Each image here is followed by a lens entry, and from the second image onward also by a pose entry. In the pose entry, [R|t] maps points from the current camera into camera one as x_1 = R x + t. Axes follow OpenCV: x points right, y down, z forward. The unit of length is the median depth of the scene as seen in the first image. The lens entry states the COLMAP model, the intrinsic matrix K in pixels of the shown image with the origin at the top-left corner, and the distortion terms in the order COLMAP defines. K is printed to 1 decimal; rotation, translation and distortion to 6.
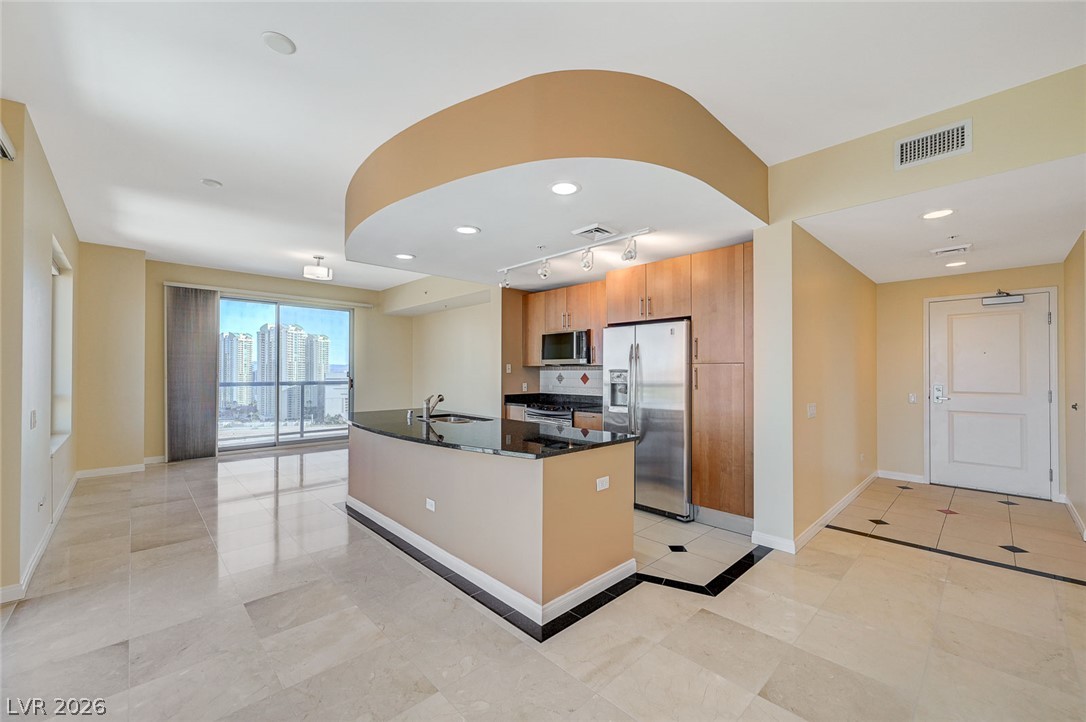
lens RADIAL K [[430.5, 0, 546.8], [0, 430.5, 367.4], [0, 0, 1]] dist [0.002750, -0.000102]
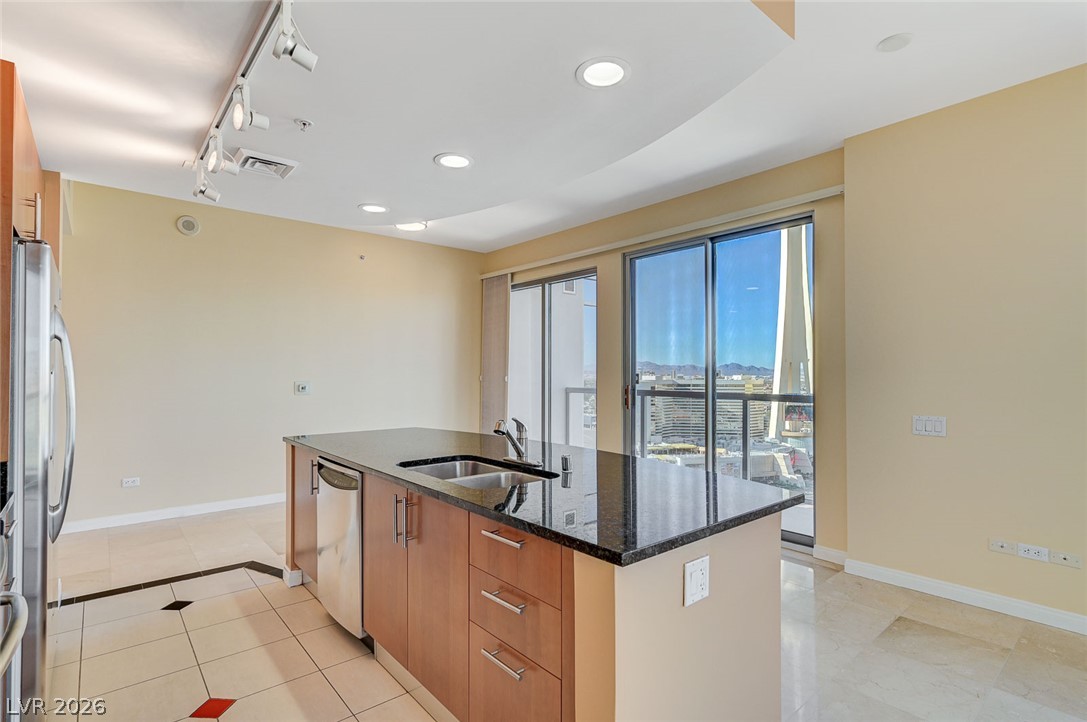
lens RADIAL K [[526.7, 0, 550.1], [0, 526.7, 368.5], [0, 0, 1]] dist [0.000590, 0.000059]
pose [[-0.998404, -0.001551, 0.056451, -0.229056], [-0.002482, 0.999862, -0.016413, 0.010665], [-0.056418, -0.016527, -0.998270, 1.083759]]
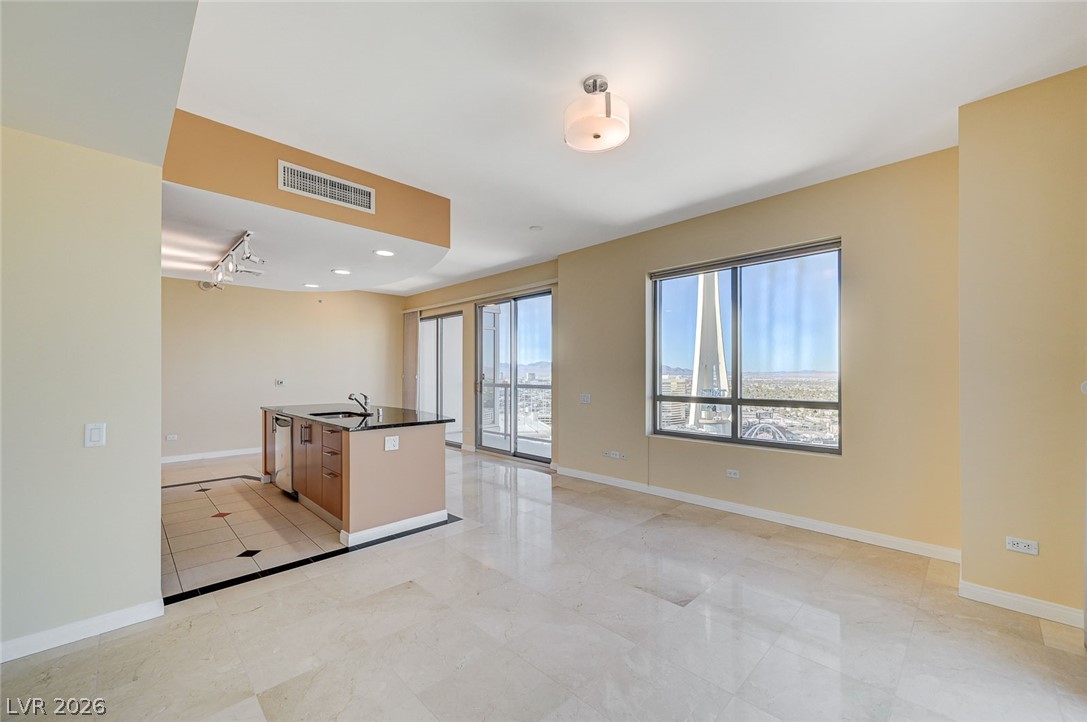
lens RADIAL K [[429.7, 0, 547.7], [0, 429.7, 372.5], [0, 0, 1]] dist [0.002180, 0.000309]
pose [[-0.999861, -0.002433, -0.016480, -0.500528], [-0.002270, 0.999948, -0.009896, 0.012929], [0.016504, -0.009857, -0.999815, 1.447150]]
